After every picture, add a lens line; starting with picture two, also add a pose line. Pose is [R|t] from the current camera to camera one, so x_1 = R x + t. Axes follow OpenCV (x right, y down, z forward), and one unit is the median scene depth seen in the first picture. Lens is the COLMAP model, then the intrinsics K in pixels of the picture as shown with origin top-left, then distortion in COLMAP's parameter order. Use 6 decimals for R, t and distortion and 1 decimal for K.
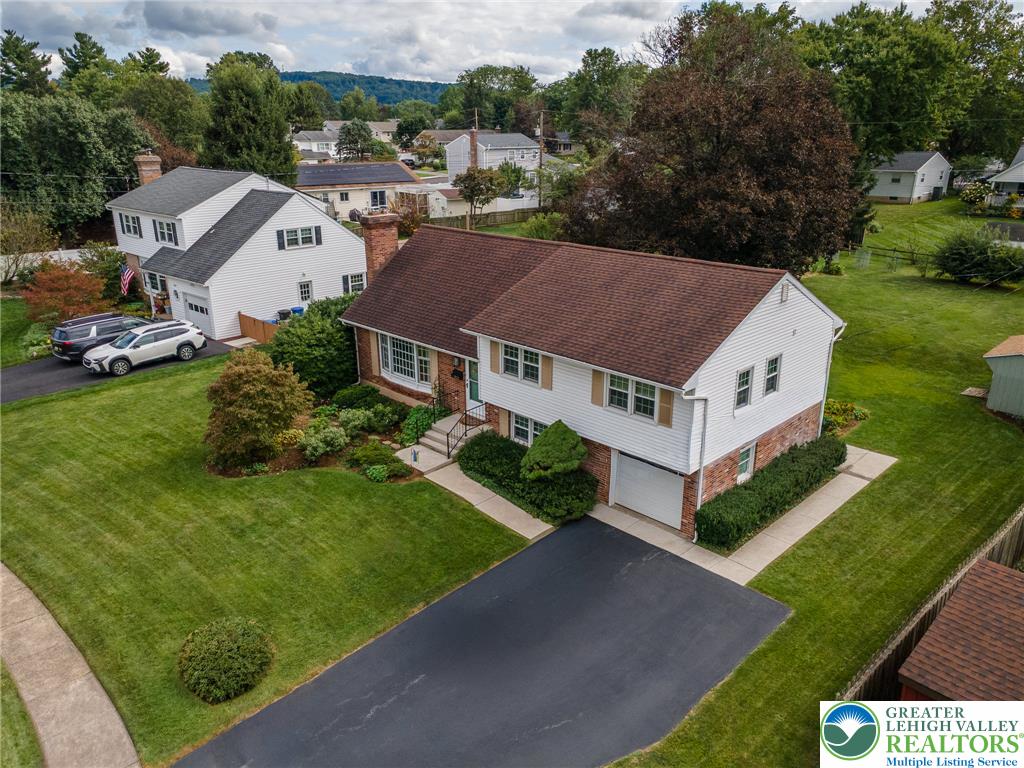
lens RADIAL K [[745.2, 0, 512.0], [0, 745.2, 384.0], [0, 0, 1]] dist [0.048070, 0.002212]
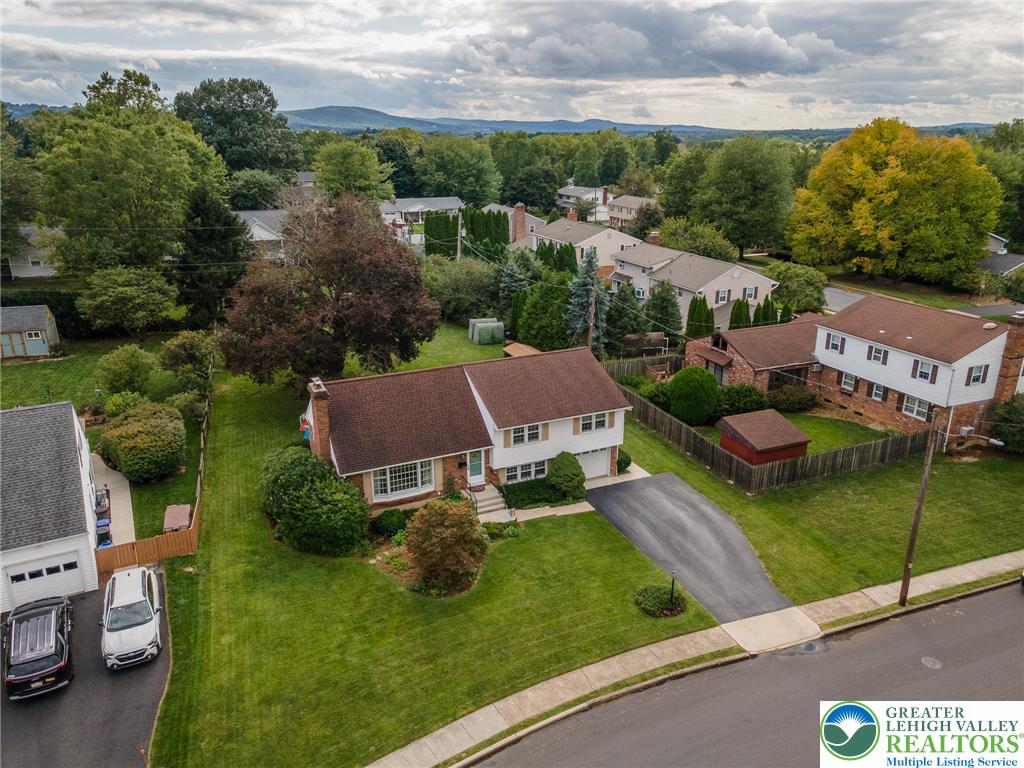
lens RADIAL K [[745.2, 0, 512.0], [0, 745.2, 384.0], [0, 0, 1]] dist [0.048070, 0.002212]
pose [[0.349092, -0.300443, 0.887620, -1.370582], [0.309167, 0.931100, 0.193568, -0.439960], [-0.884619, 0.206850, 0.417926, 0.256509]]
